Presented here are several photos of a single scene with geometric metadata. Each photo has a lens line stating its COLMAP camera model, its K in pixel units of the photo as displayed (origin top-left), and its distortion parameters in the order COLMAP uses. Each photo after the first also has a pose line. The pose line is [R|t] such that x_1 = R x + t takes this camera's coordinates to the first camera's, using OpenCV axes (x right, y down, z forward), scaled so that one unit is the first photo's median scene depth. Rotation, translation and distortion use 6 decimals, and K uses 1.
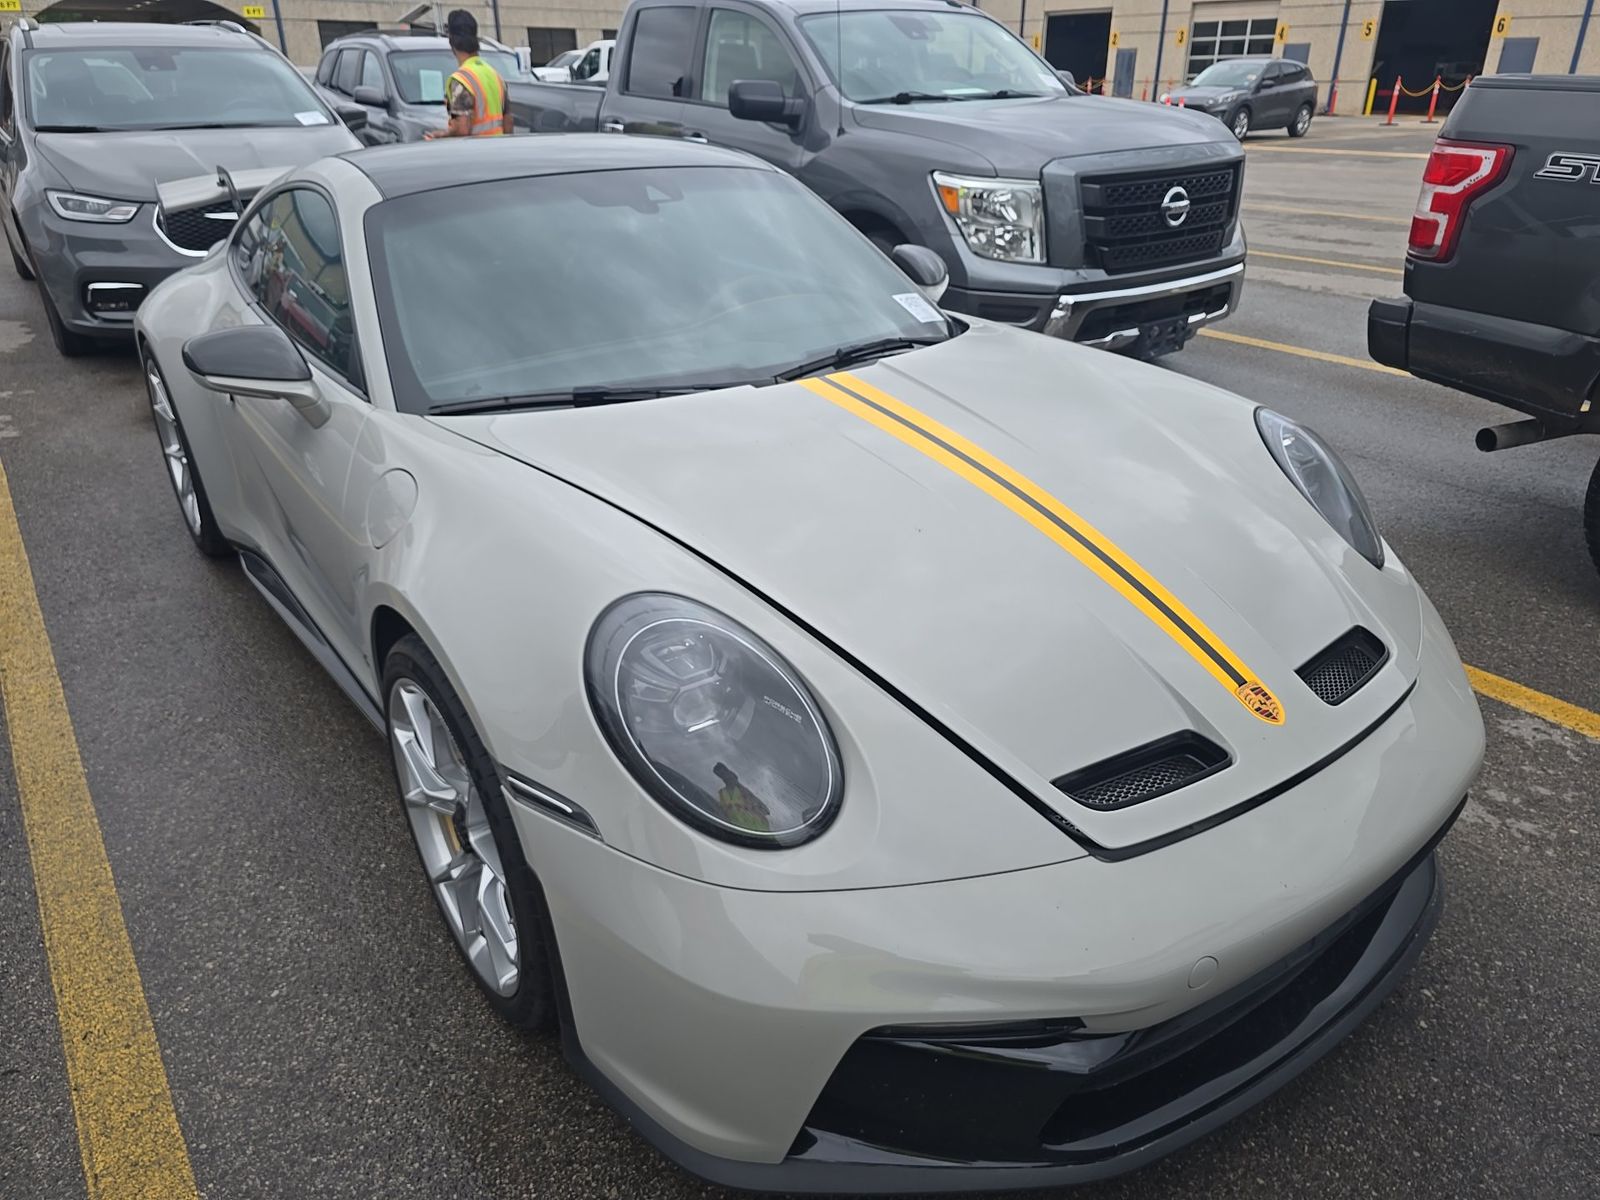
lens RADIAL K [[1062.0, 0, 815.1], [0, 1062.0, 599.1], [0, 0, 1]] dist [0.027863, -0.023096]
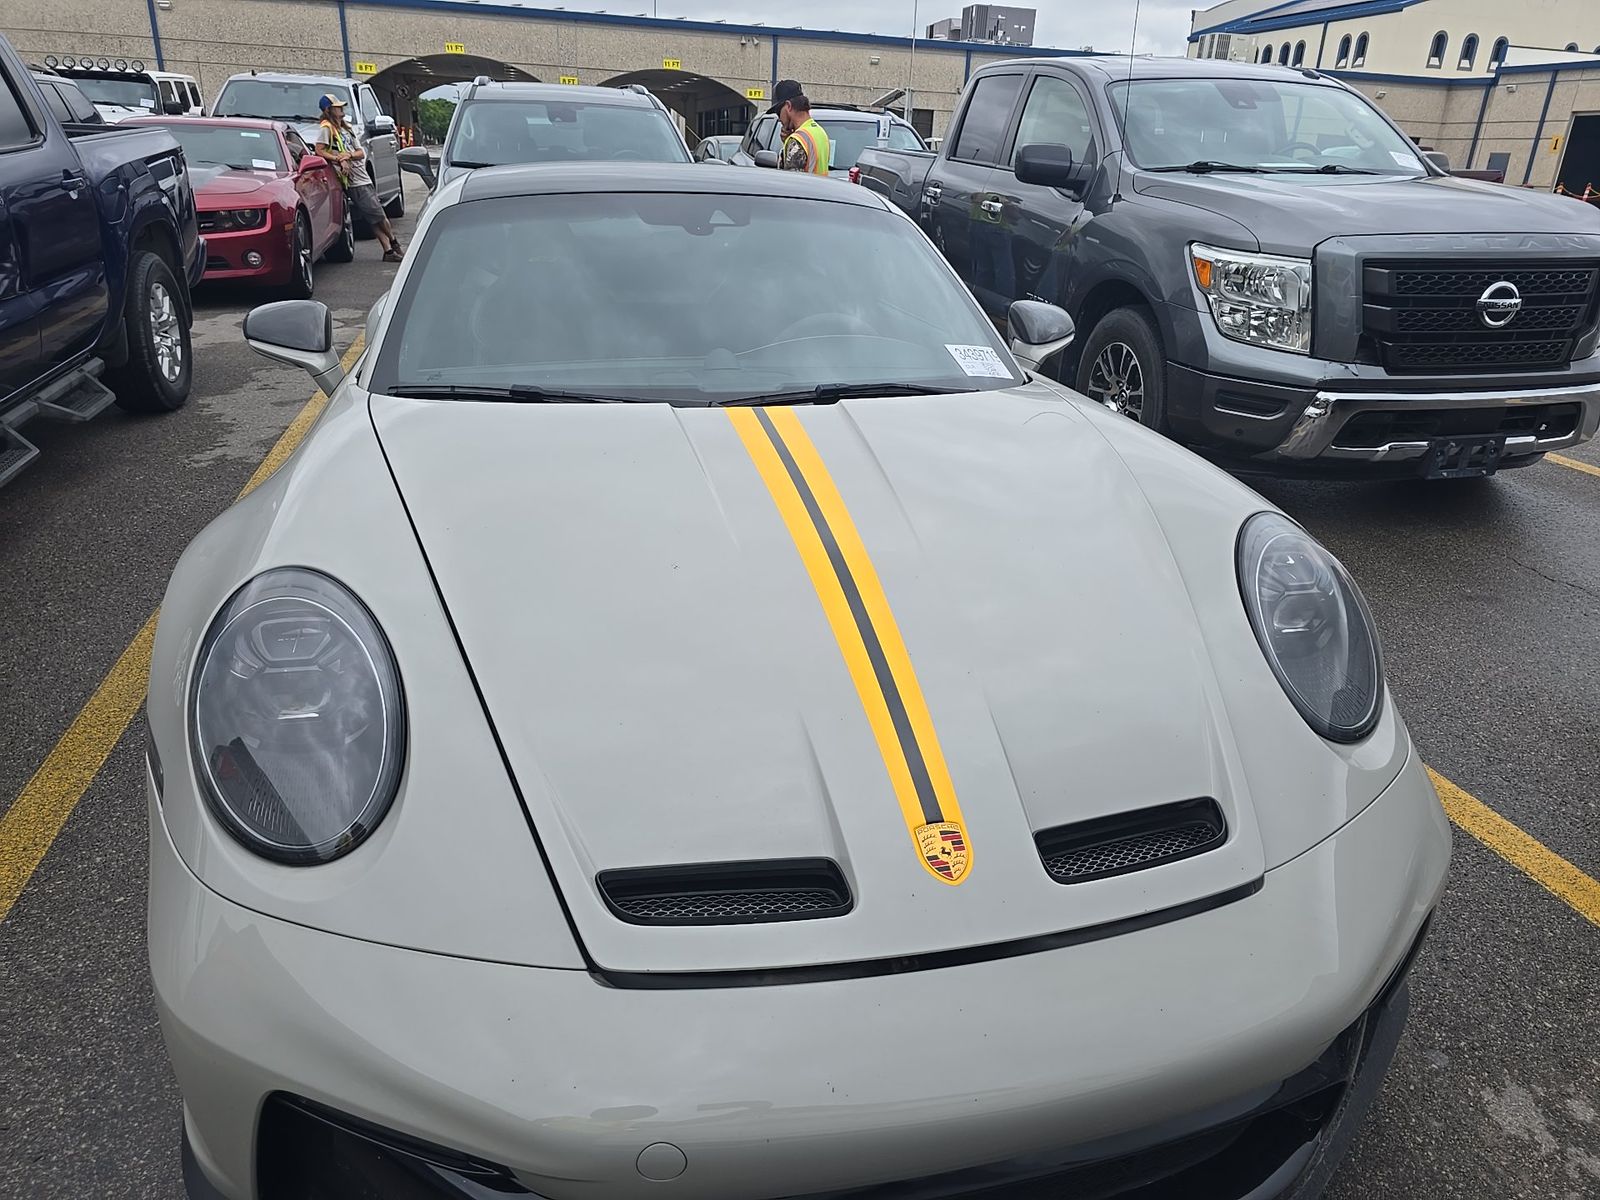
lens RADIAL K [[1062.0, 0, 815.1], [0, 1062.0, 599.1], [0, 0, 1]] dist [0.027863, -0.023096]
pose [[0.926774, 0.177908, -0.330814, 0.167533], [-0.199159, 0.979471, -0.031194, -0.011535], [0.318473, 0.094794, 0.943180, 0.070305]]
